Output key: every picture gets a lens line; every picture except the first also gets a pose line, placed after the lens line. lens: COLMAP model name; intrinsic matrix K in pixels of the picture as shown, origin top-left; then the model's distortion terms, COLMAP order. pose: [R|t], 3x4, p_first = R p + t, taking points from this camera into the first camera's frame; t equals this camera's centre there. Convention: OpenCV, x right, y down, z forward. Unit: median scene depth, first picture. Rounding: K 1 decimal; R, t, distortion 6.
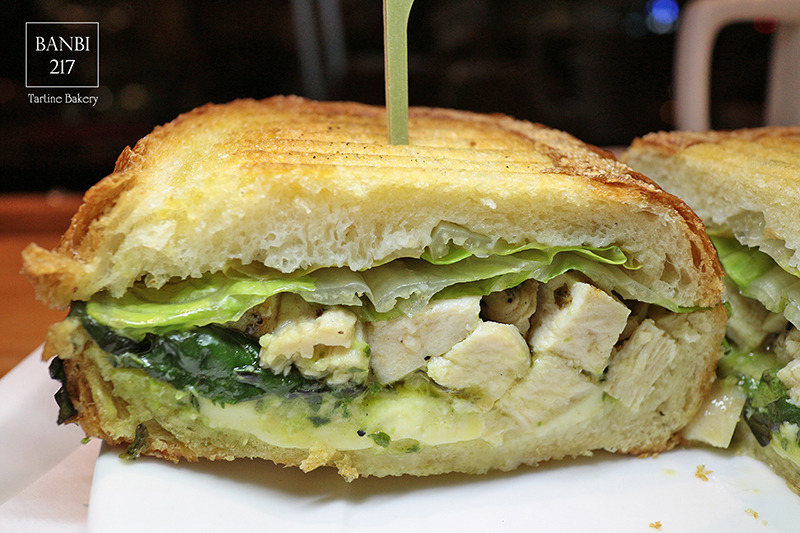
lens RADIAL K [[846.9, 0, 400.0], [0, 846.9, 266.5], [0, 0, 1]] dist [-0.001597, 0.005331]
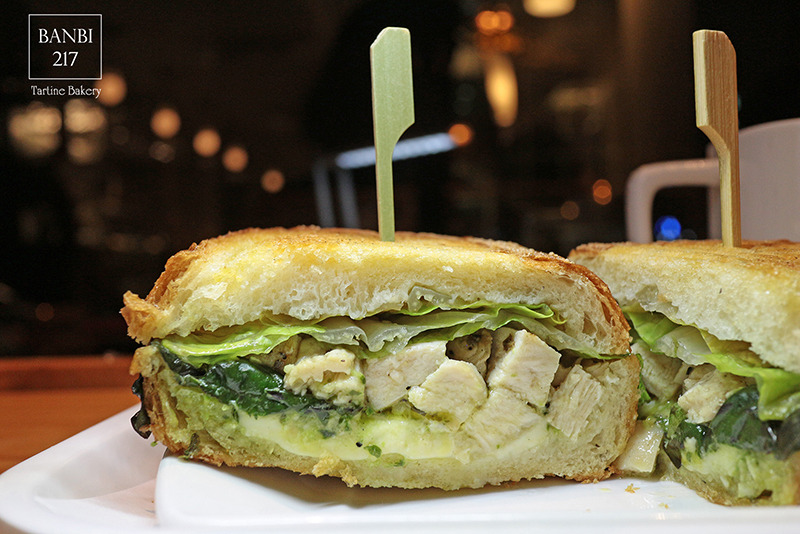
lens RADIAL K [[846.9, 0, 400.0], [0, 846.9, 267.0], [0, 0, 1]] dist [-0.001597, 0.005331]
pose [[0.999454, -0.020686, -0.025775, 0.058838], [0.013183, 0.964691, -0.263053, 0.281108], [0.030306, 0.262570, 0.964437, -0.349576]]
